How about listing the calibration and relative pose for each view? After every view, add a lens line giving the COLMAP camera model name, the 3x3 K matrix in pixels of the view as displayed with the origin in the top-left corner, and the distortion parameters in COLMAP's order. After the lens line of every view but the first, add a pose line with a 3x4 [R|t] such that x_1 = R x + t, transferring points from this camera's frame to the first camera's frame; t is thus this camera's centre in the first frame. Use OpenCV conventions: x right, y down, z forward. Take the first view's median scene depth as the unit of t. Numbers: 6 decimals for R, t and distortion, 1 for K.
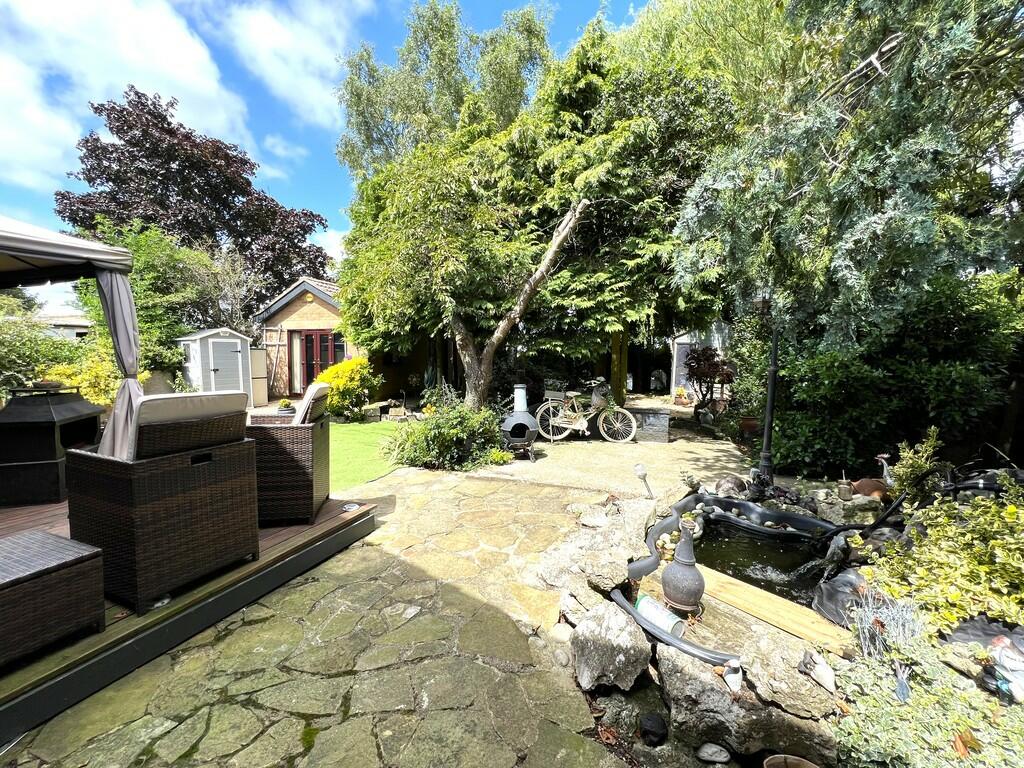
lens RADIAL K [[416.5, 0, 512.2], [0, 416.5, 385.5], [0, 0, 1]] dist [0.002062, 0.000384]
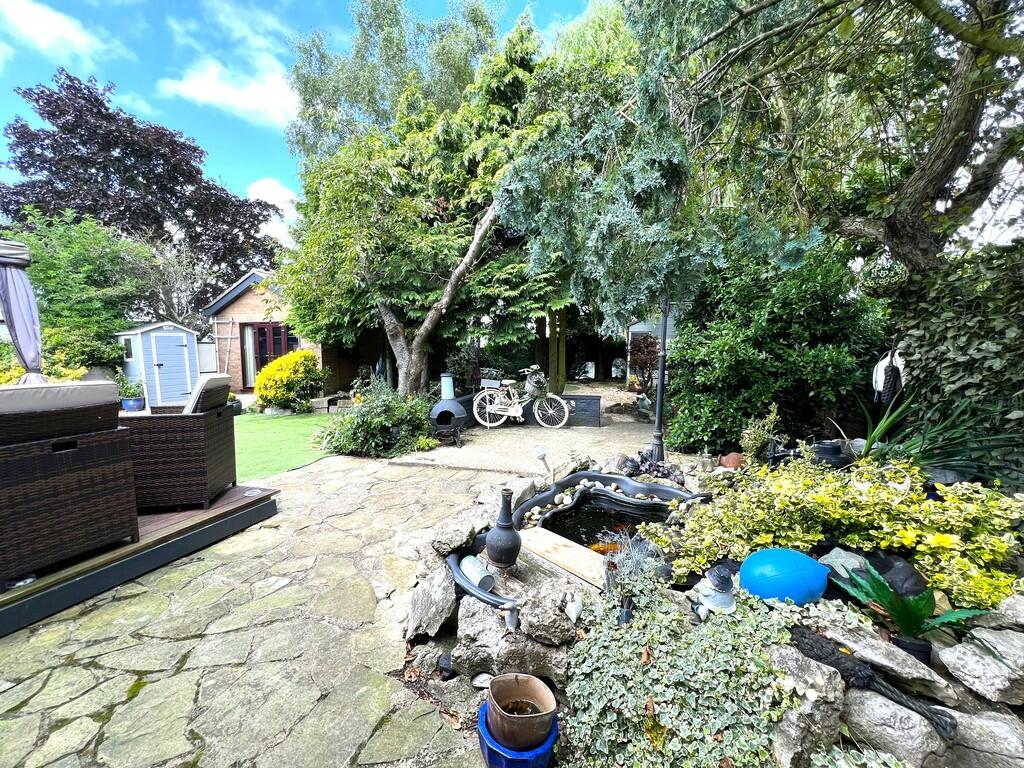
lens RADIAL K [[416.5, 0, 511.8], [0, 416.5, 384.8], [0, 0, 1]] dist [0.002062, 0.000384]
pose [[0.998841, -0.017760, 0.044733, 0.149418], [0.016824, 0.999633, 0.021214, 0.007805], [-0.045093, -0.020437, 0.998774, -0.044222]]
